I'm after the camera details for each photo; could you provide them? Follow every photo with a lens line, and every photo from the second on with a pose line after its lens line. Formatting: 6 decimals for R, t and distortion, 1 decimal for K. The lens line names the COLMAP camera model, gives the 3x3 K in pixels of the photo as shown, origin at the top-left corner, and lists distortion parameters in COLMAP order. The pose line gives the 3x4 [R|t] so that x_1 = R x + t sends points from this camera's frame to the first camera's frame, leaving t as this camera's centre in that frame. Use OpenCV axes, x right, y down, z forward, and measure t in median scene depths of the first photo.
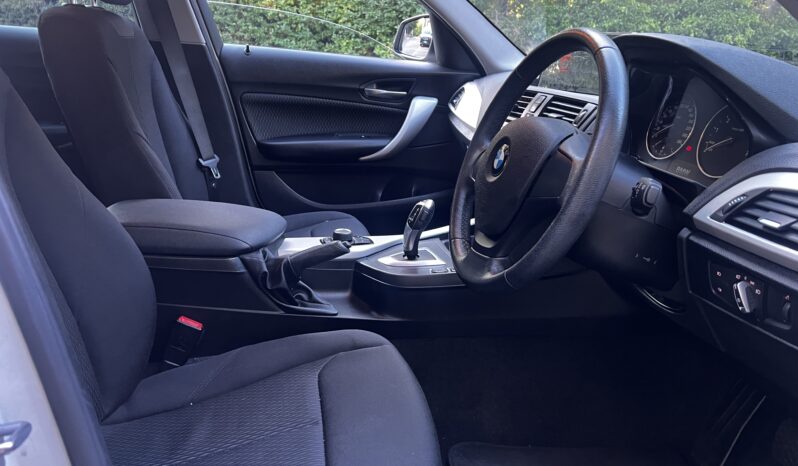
lens RADIAL K [[612.1, 0, 402.7], [0, 612.1, 234.0], [0, 0, 1]] dist [0.017105, -0.043957]
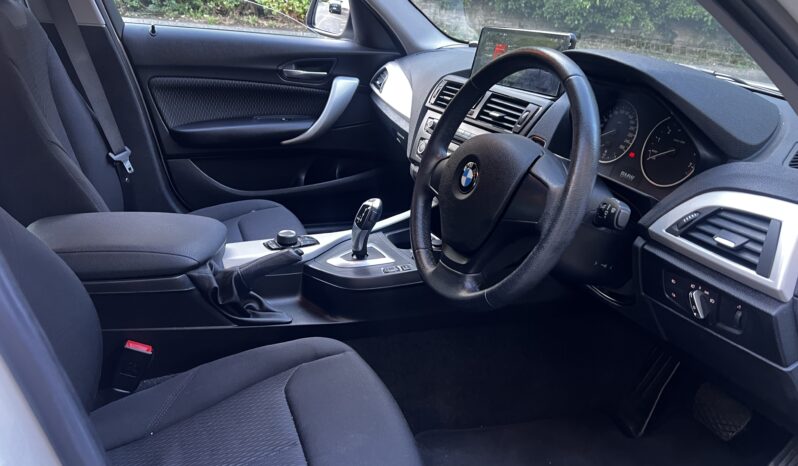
lens RADIAL K [[612.1, 0, 405.6], [0, 612.1, 232.0], [0, 0, 1]] dist [0.017105, -0.043957]
pose [[0.981952, -0.059994, 0.179364, -0.102089], [0.045473, 0.995427, 0.084003, -0.094202], [-0.183583, -0.074331, 0.980190, 0.009051]]
